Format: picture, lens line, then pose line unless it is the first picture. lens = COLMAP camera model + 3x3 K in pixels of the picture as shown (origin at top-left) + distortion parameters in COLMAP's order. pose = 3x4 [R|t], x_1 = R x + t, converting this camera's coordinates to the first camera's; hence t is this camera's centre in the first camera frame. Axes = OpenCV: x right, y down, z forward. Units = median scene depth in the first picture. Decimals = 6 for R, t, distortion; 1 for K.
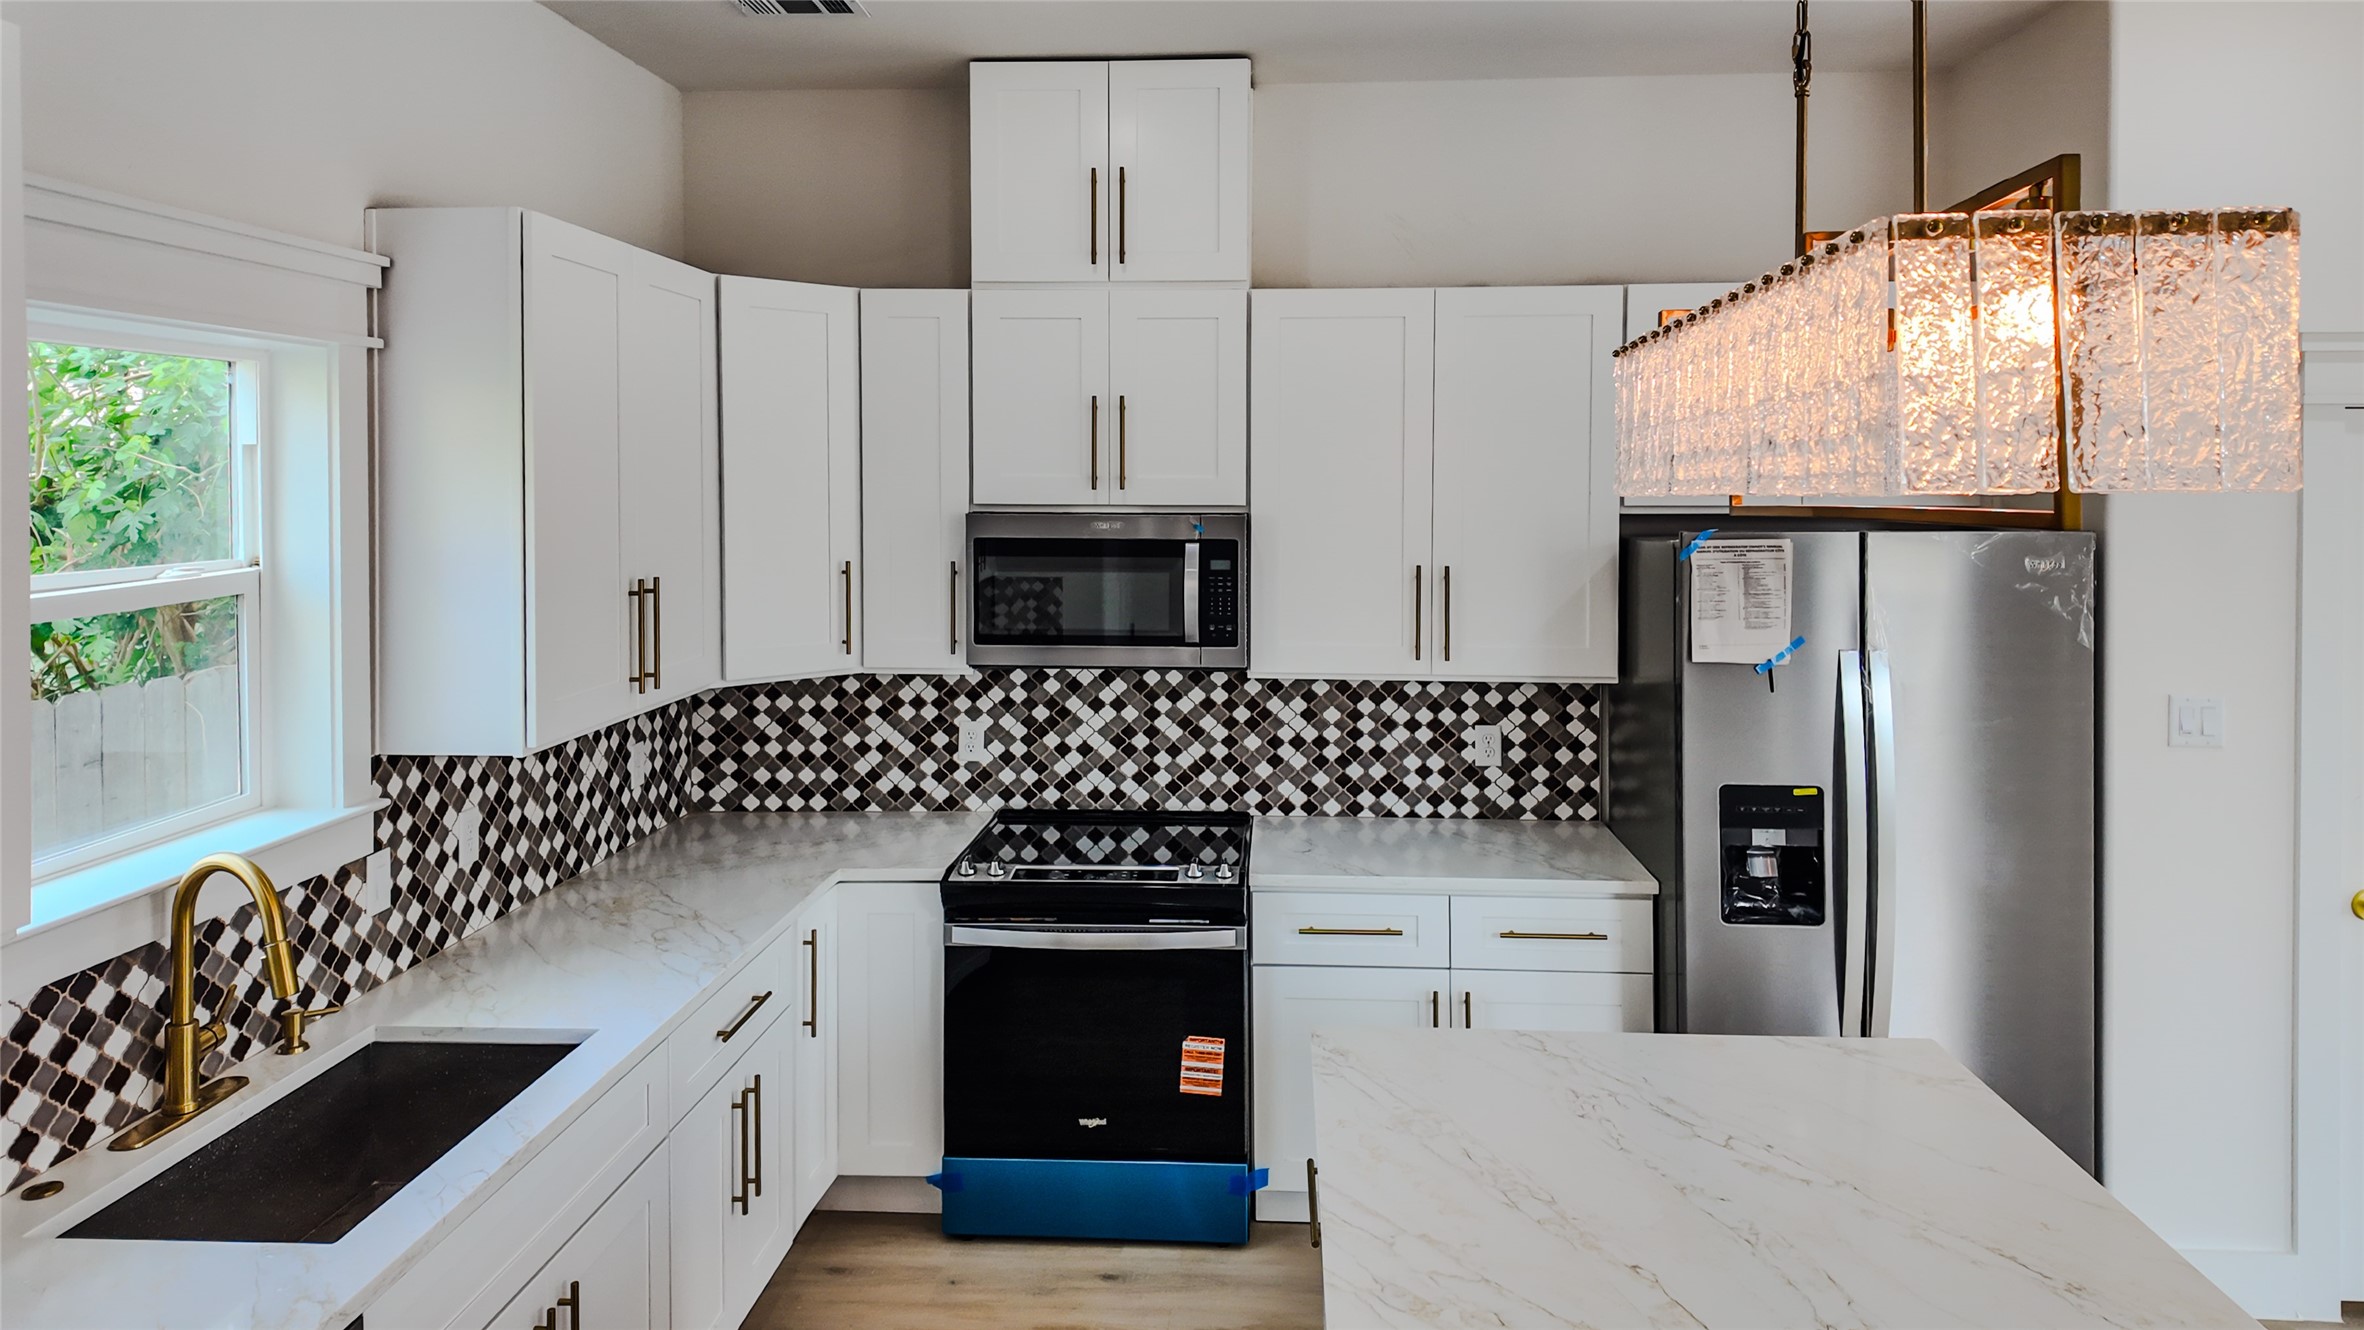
lens RADIAL K [[1457.4, 0, 1181.9], [0, 1457.4, 505.6], [0, 0, 1]] dist [0.108808, -0.084419]
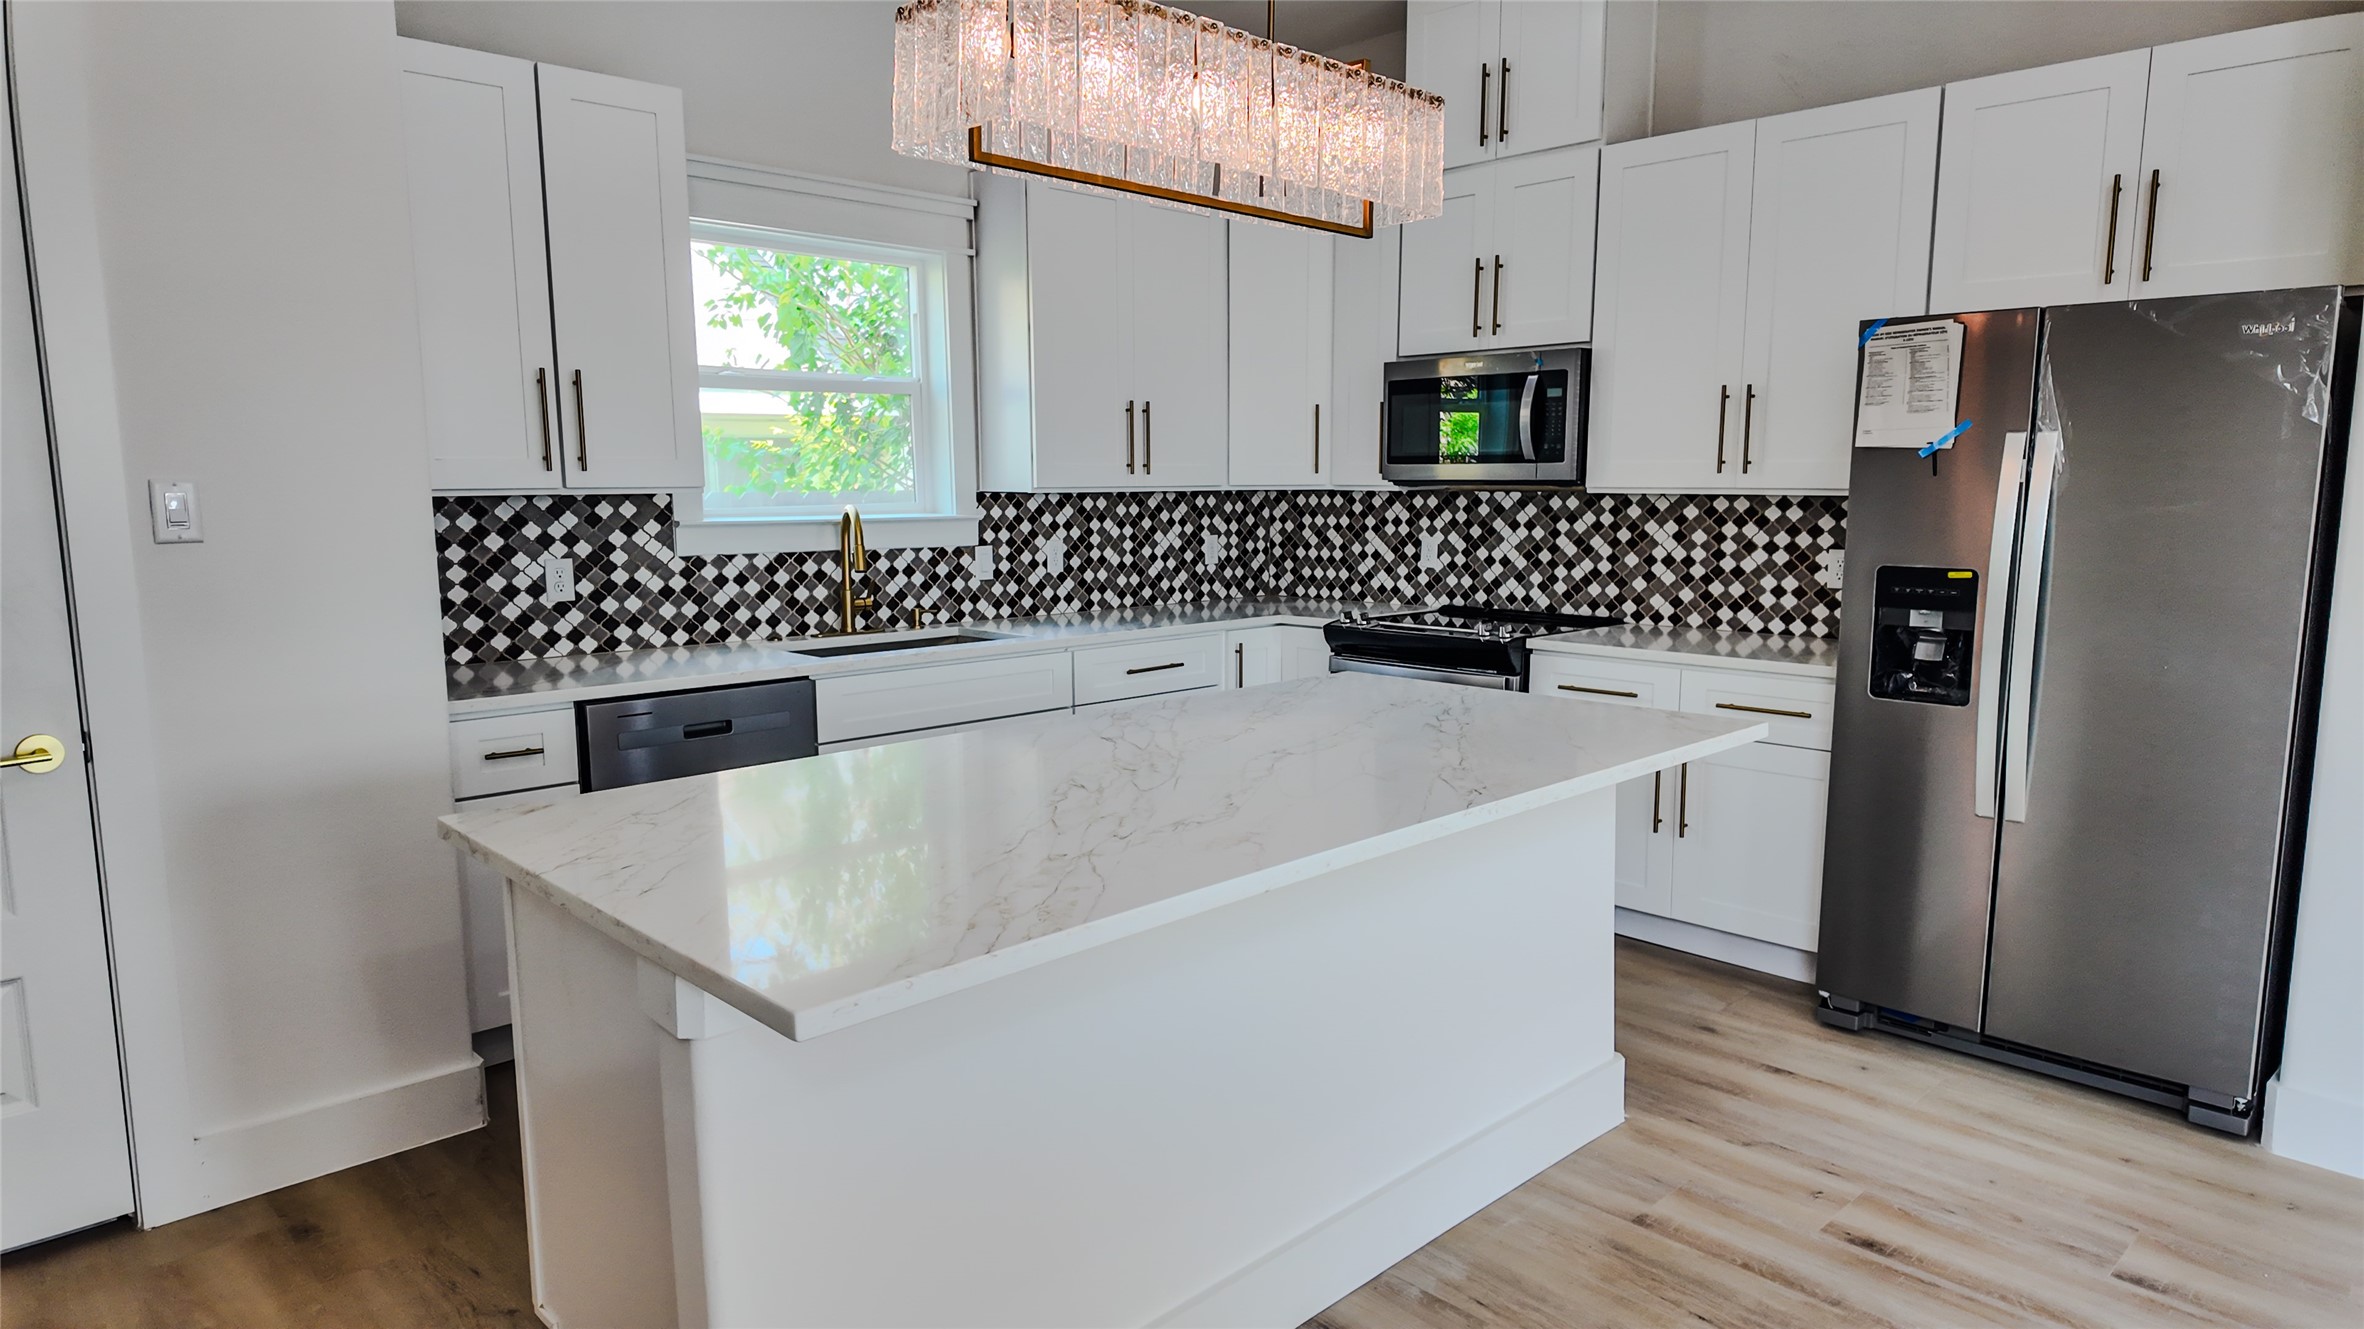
lens RADIAL K [[1390.3, 0, 1182.0], [0, 1390.3, 664.5], [0, 0, 1]] dist [0.113583, -0.154926]
pose [[0.739063, 0.093703, -0.667087, 0.534222], [-0.013077, 0.992087, 0.124866, 0.110384], [0.673509, -0.083560, 0.734441, -0.058752]]
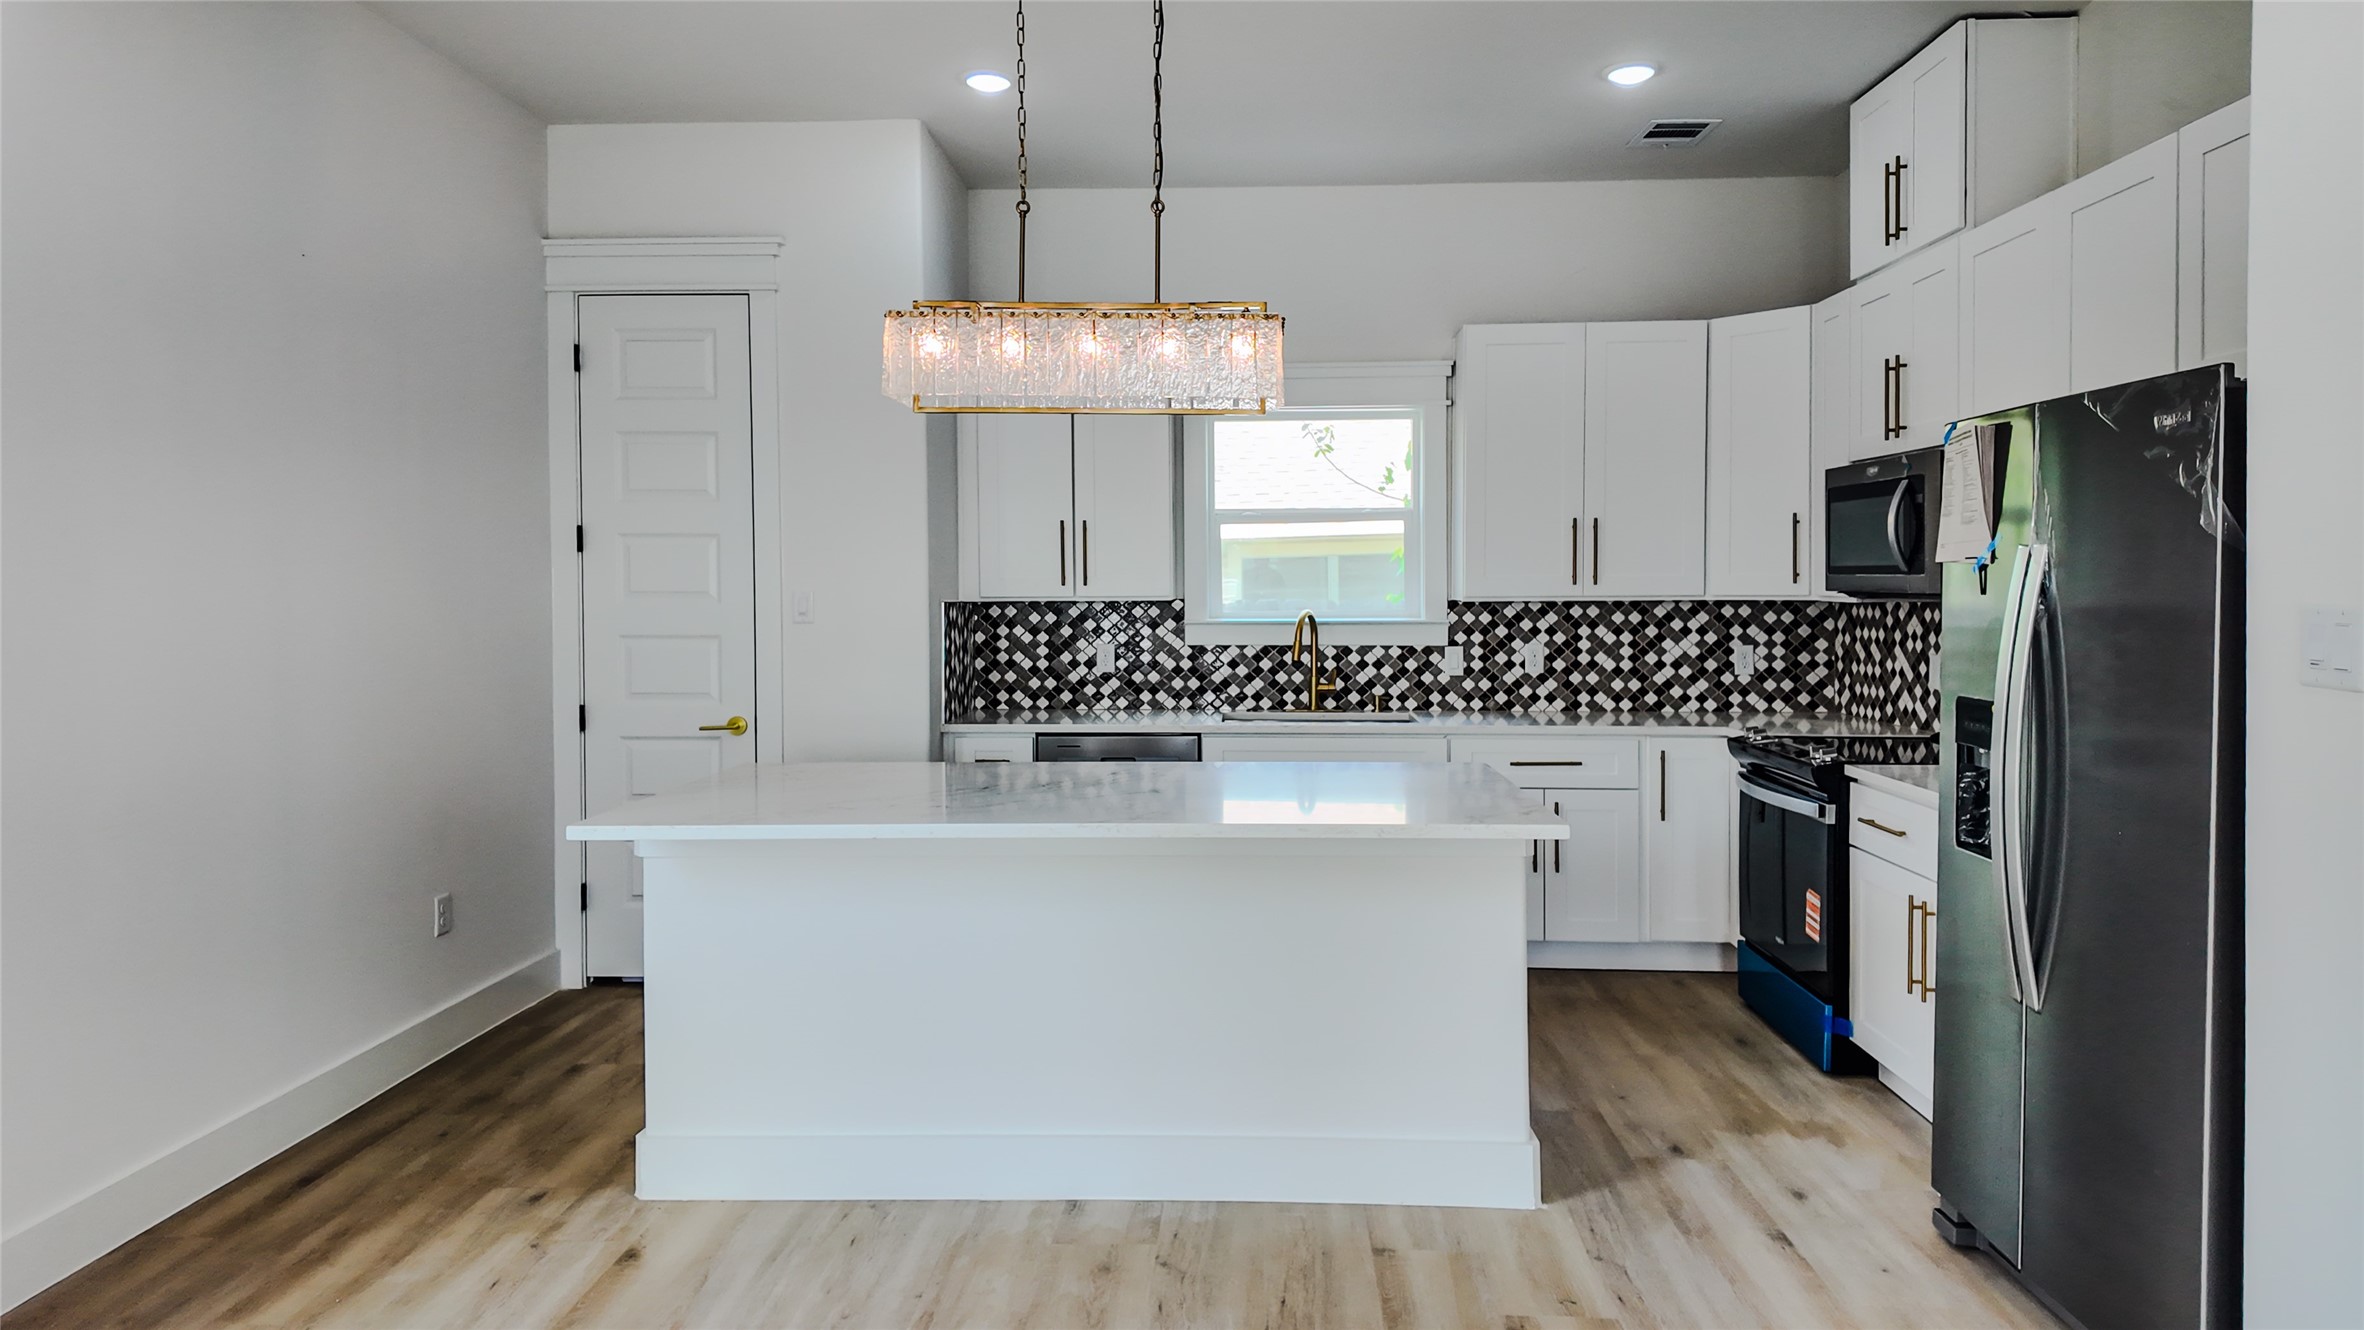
lens RADIAL K [[1421.2, 0, 1172.2], [0, 1421.2, 622.5], [0, 0, 1]] dist [0.104948, 0.000089]
pose [[0.019492, 0.033481, -0.999249, 0.998173], [-0.014139, 0.999348, 0.033208, 0.094723], [0.999710, 0.013481, 0.019953, 0.390247]]
